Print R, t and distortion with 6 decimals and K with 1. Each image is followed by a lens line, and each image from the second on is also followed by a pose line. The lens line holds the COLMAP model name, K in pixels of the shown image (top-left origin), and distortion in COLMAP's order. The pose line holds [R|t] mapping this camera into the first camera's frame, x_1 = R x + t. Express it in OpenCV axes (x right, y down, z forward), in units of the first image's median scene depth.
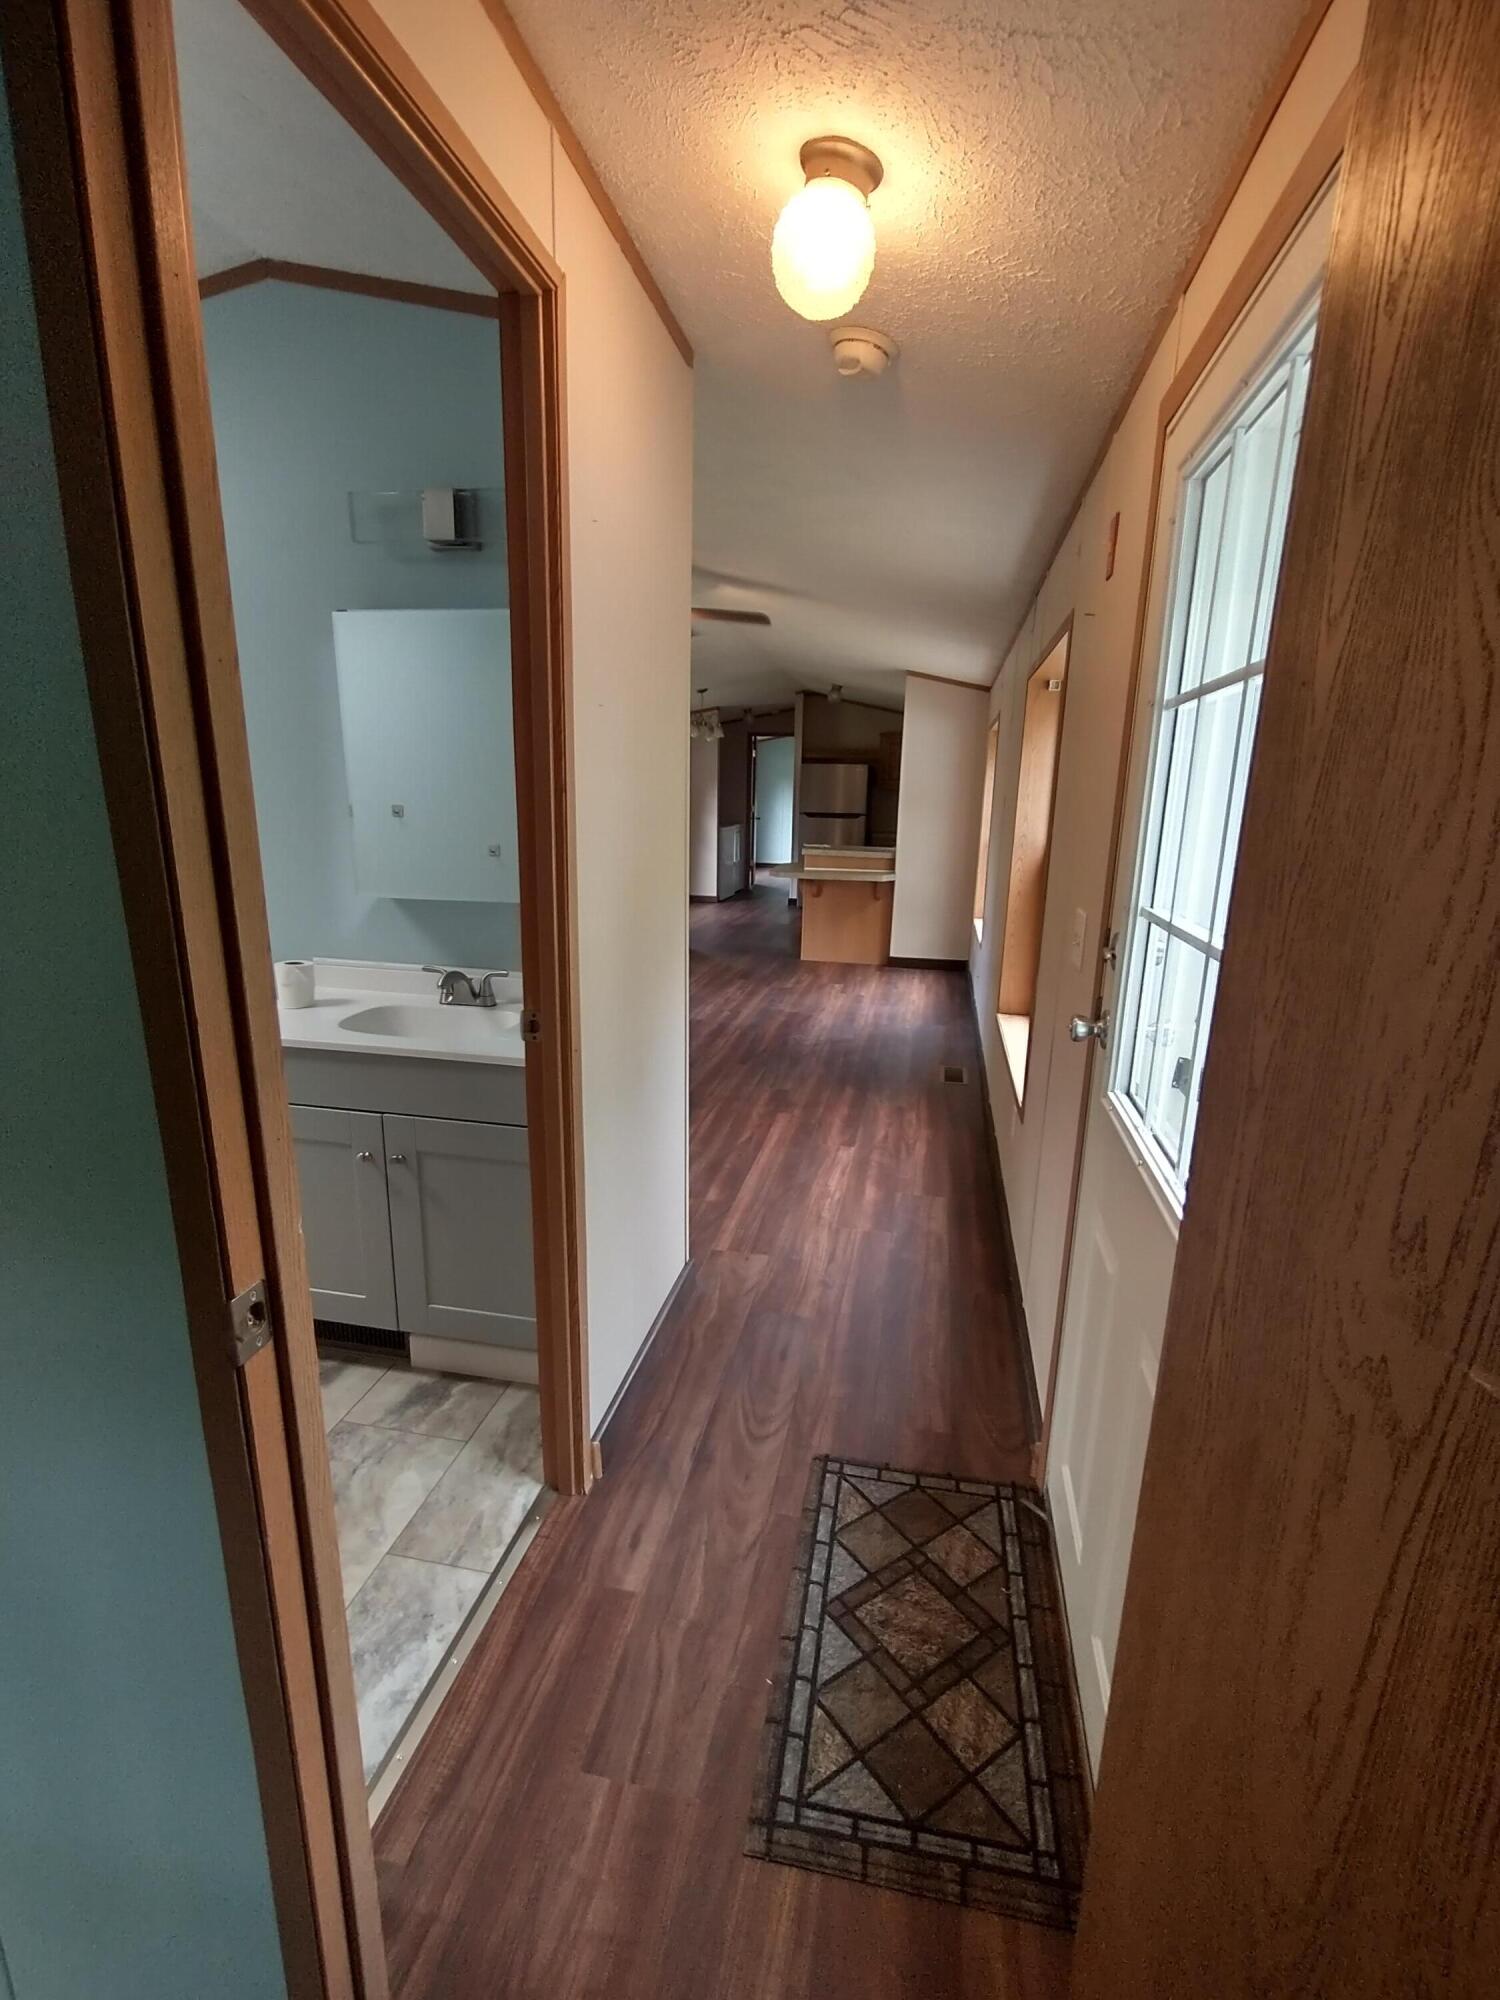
lens RADIAL K [[901.1, 0, 750.0], [0, 901.1, 1000.0], [0, 0, 1]] dist [-0.001282, -0.000820]
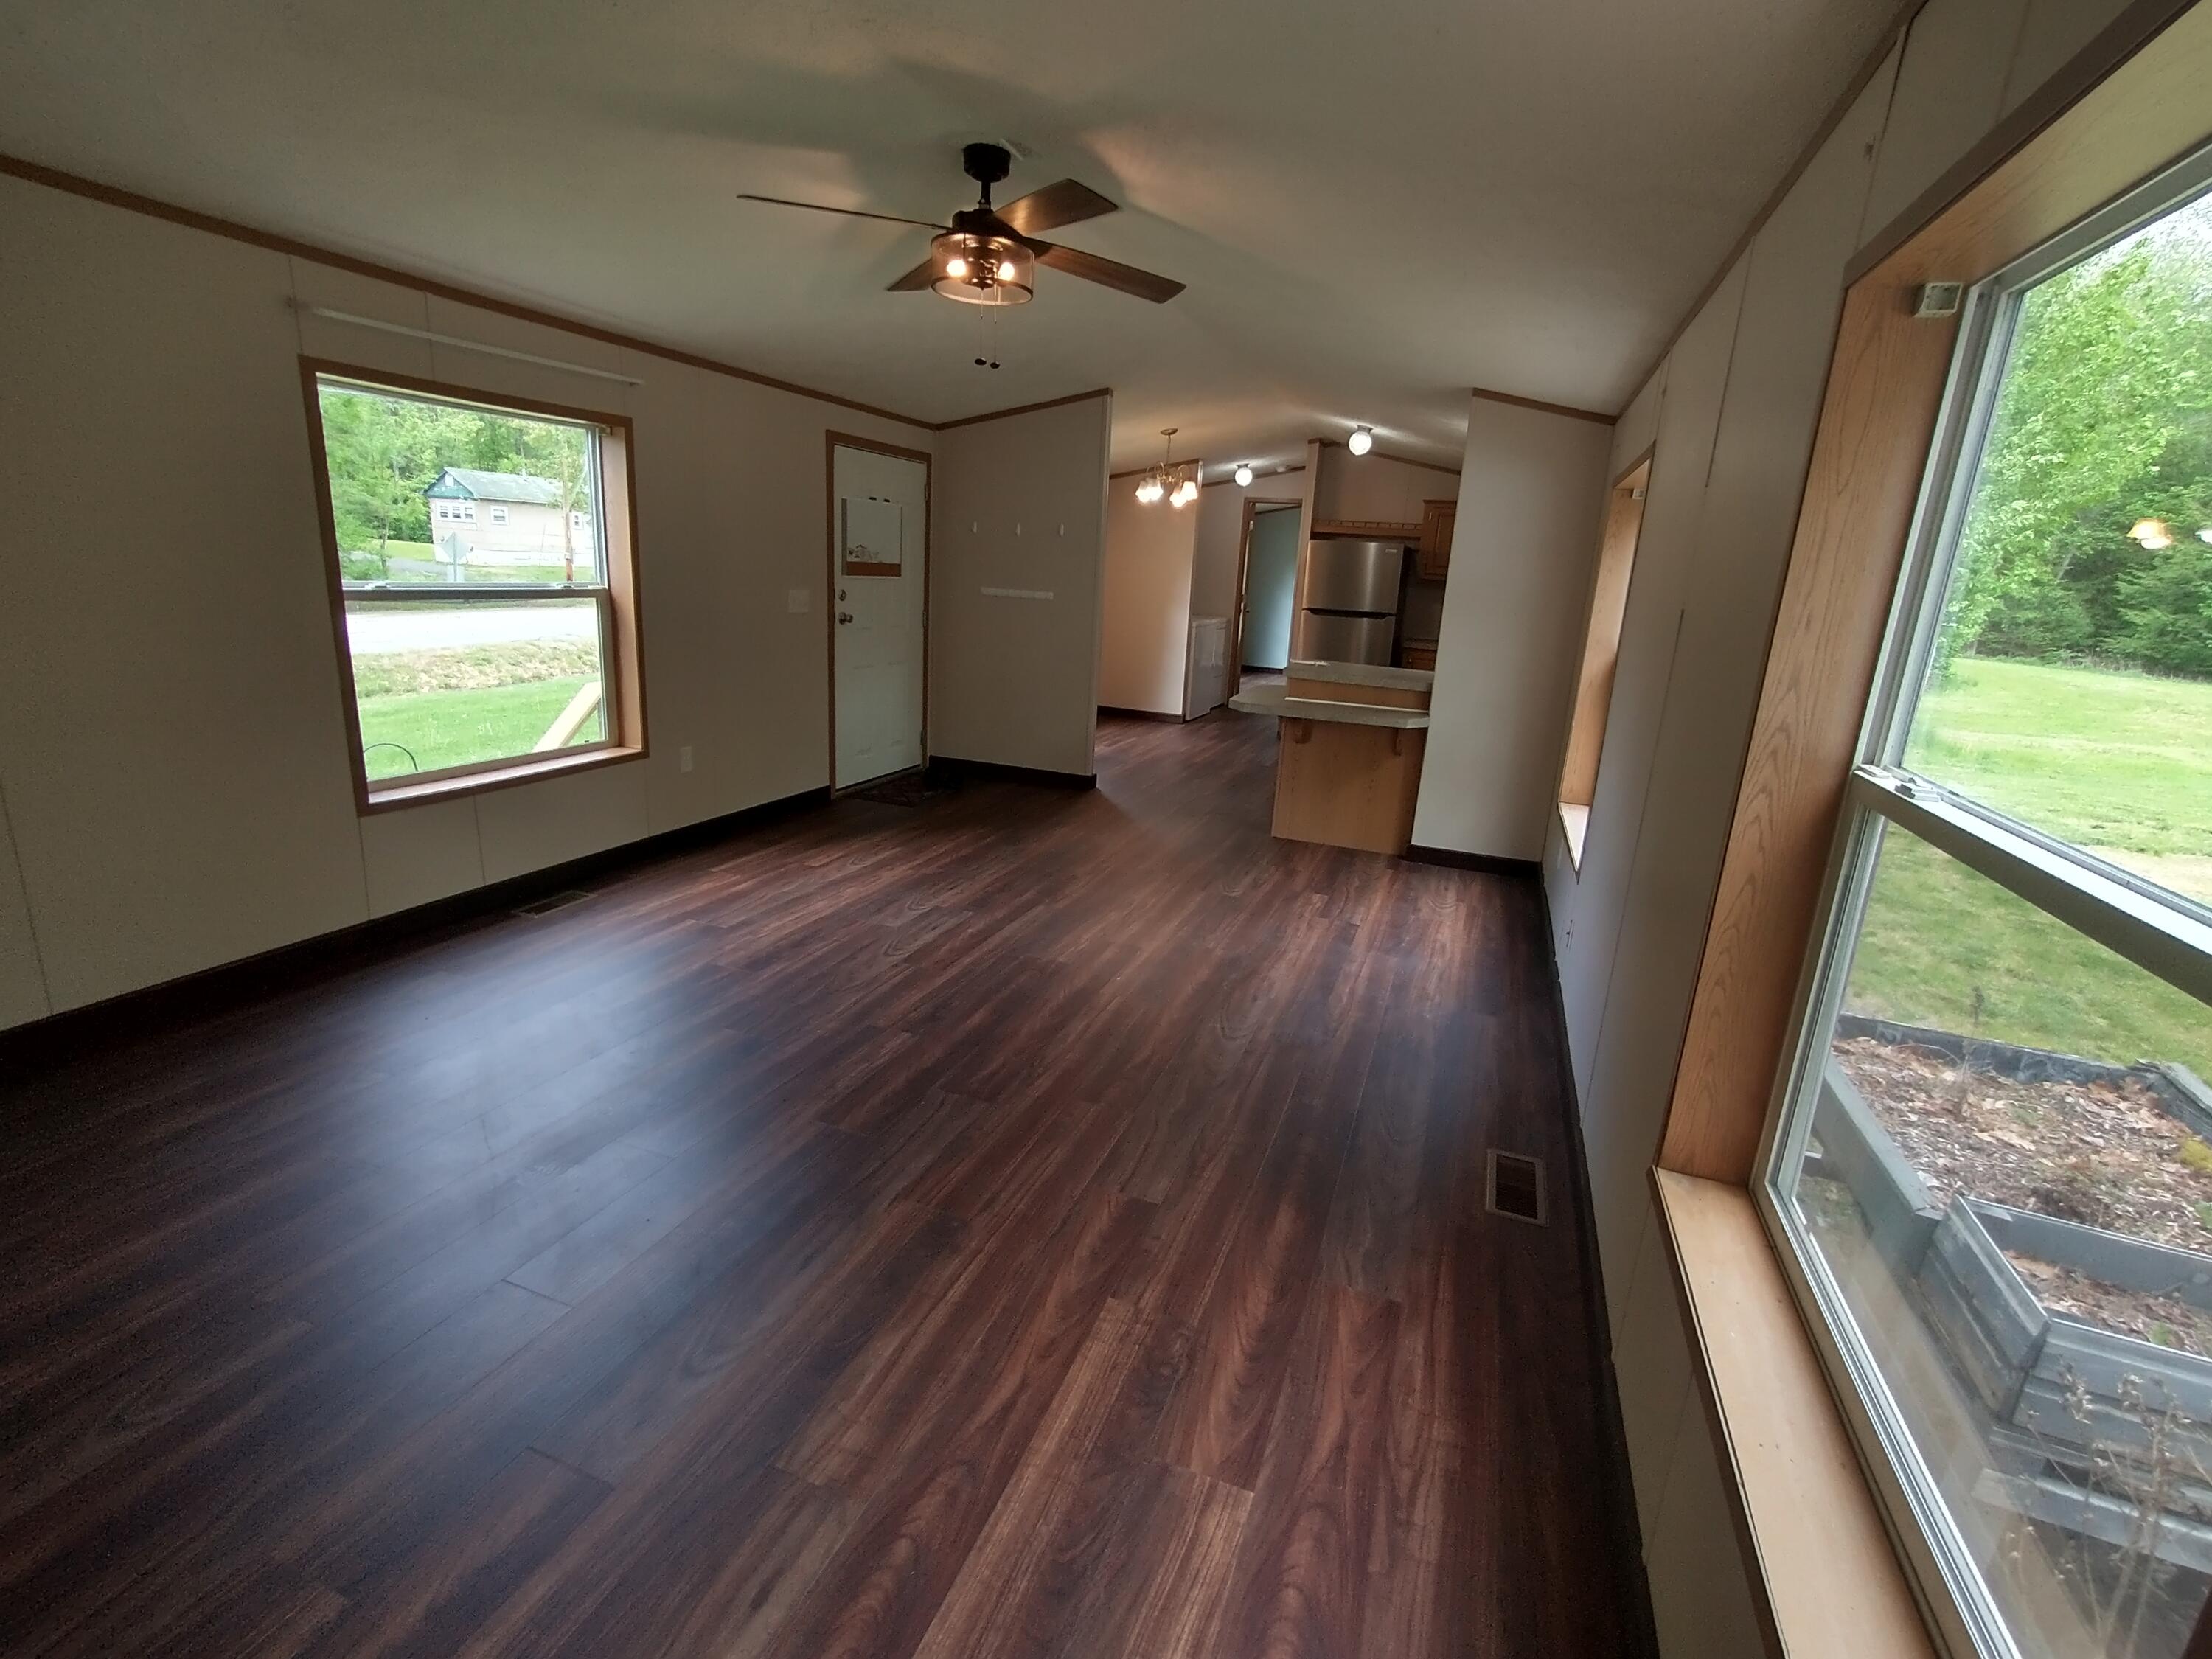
lens RADIAL K [[1000.9, 0, 1115.5], [0, 1000.9, 810.7], [0, 0, 1]] dist [0.003620, 0.000500]
pose [[0.987370, 0.073553, -0.140320, 0.067911], [-0.072525, 0.997289, 0.012427, -0.095290], [0.140854, -0.002094, 0.990028, 0.395997]]
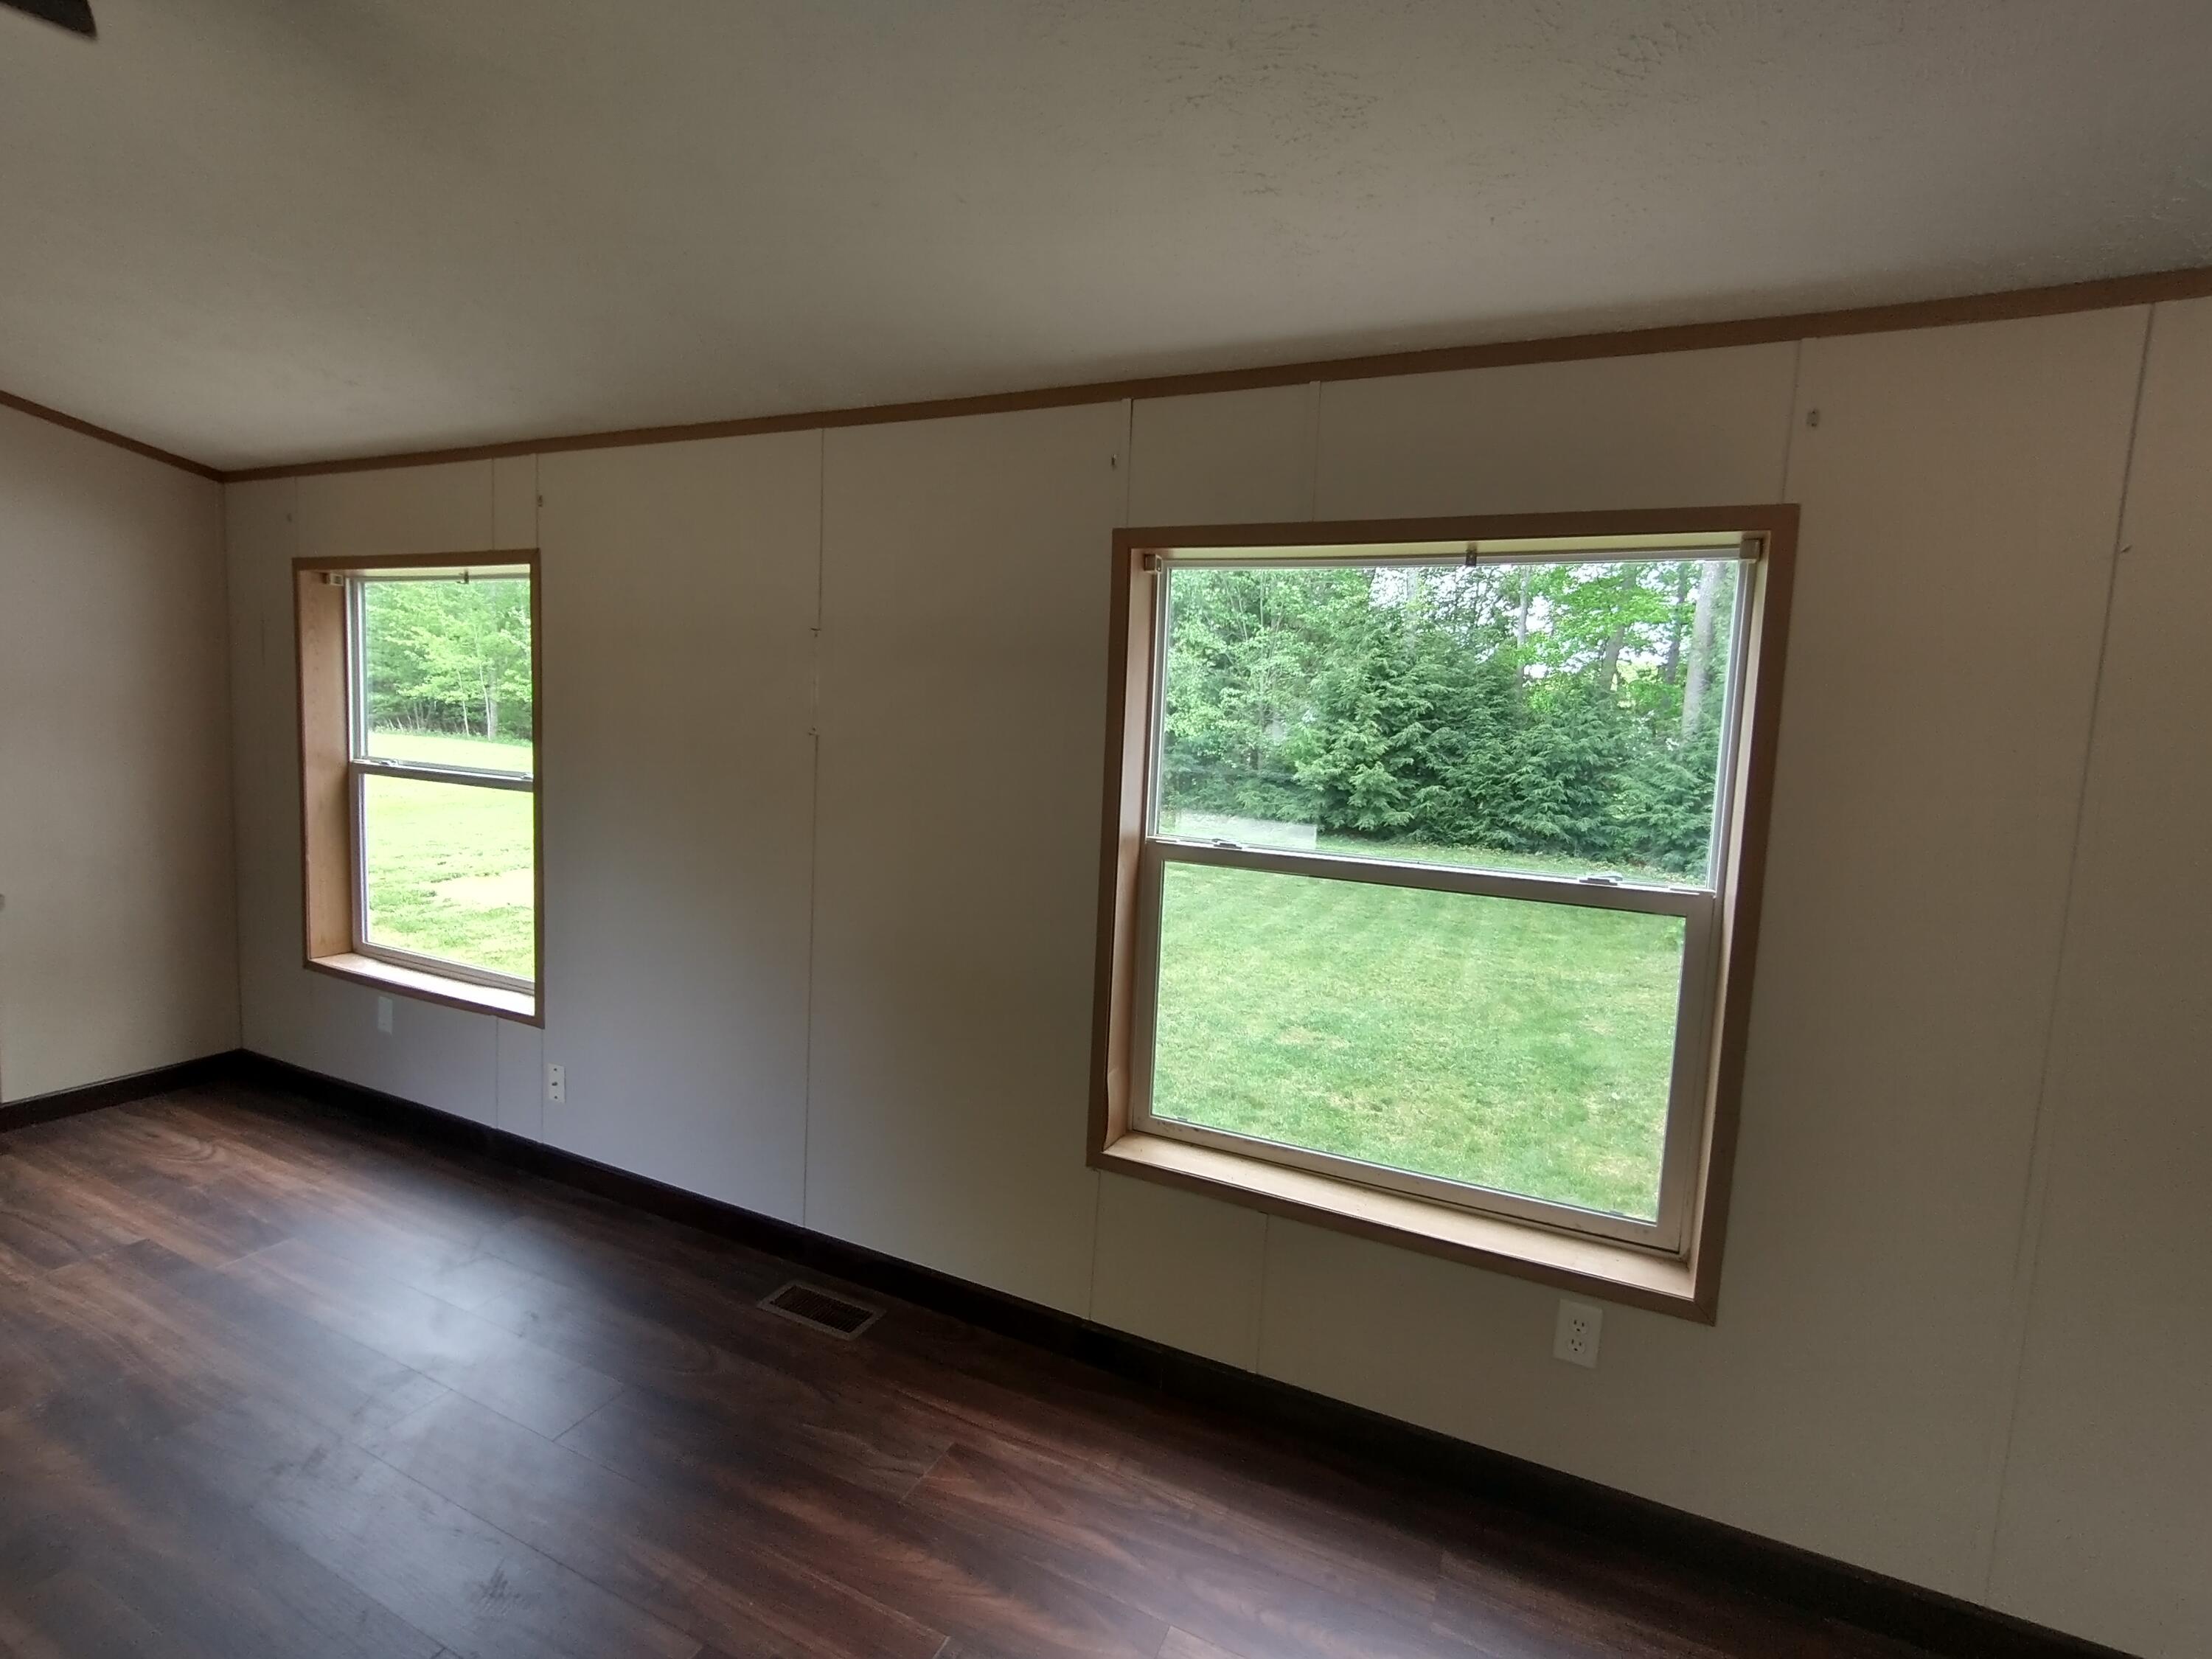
lens RADIAL K [[1000.9, 0, 1115.5], [0, 1000.9, 810.7], [0, 0, 1]] dist [0.003620, 0.000500]
pose [[0.239891, -0.101047, 0.965527, -0.210376], [0.178364, 0.982225, 0.058479, -0.166535], [-0.954274, 0.158187, 0.253650, 0.600058]]
